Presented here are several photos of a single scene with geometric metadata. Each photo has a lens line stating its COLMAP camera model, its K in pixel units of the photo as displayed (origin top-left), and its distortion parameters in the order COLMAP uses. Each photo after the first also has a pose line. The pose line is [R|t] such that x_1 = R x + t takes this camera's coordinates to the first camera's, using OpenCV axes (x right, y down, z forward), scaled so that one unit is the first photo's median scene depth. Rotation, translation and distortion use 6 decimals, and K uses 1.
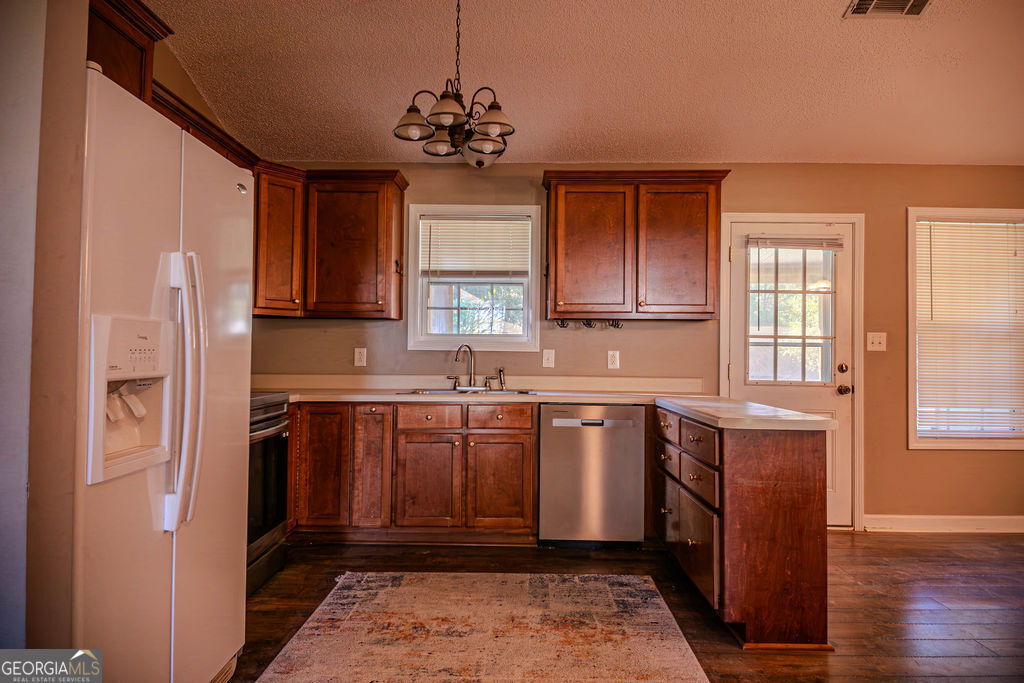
lens RADIAL K [[644.8, 0, 511.6], [0, 644.8, 324.5], [0, 0, 1]] dist [0.088619, -0.126255]
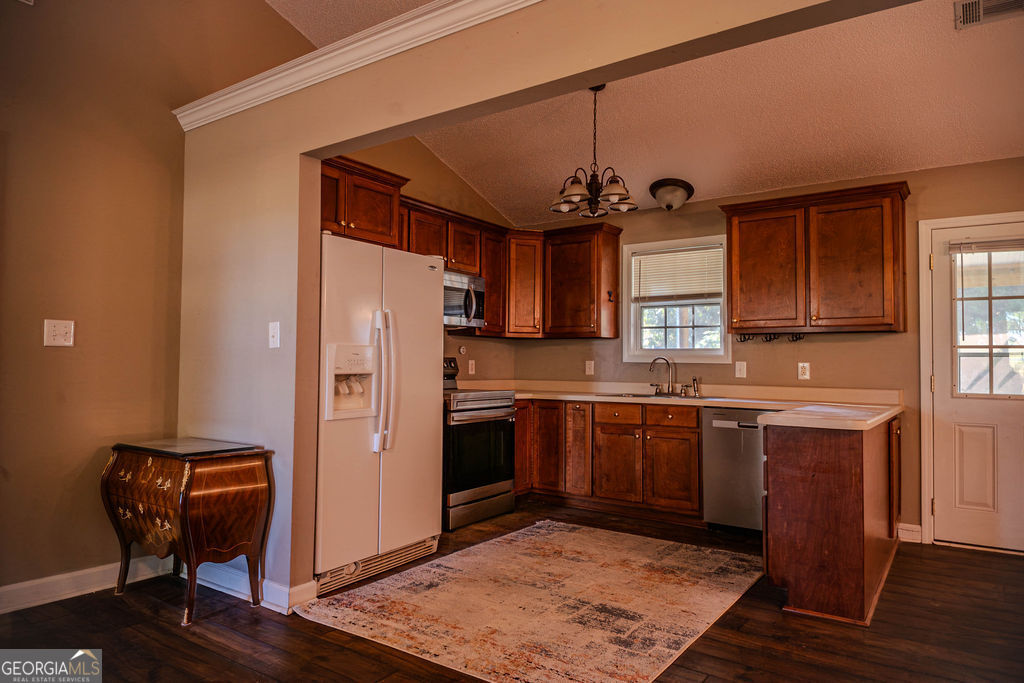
lens RADIAL K [[644.8, 0, 511.6], [0, 644.8, 324.5], [0, 0, 1]] dist [0.088619, -0.126255]
pose [[0.830864, -0.036071, -0.555305, 0.414817], [0.022794, 0.999265, -0.030804, 0.000459], [0.556009, 0.012937, 0.831076, -0.182644]]
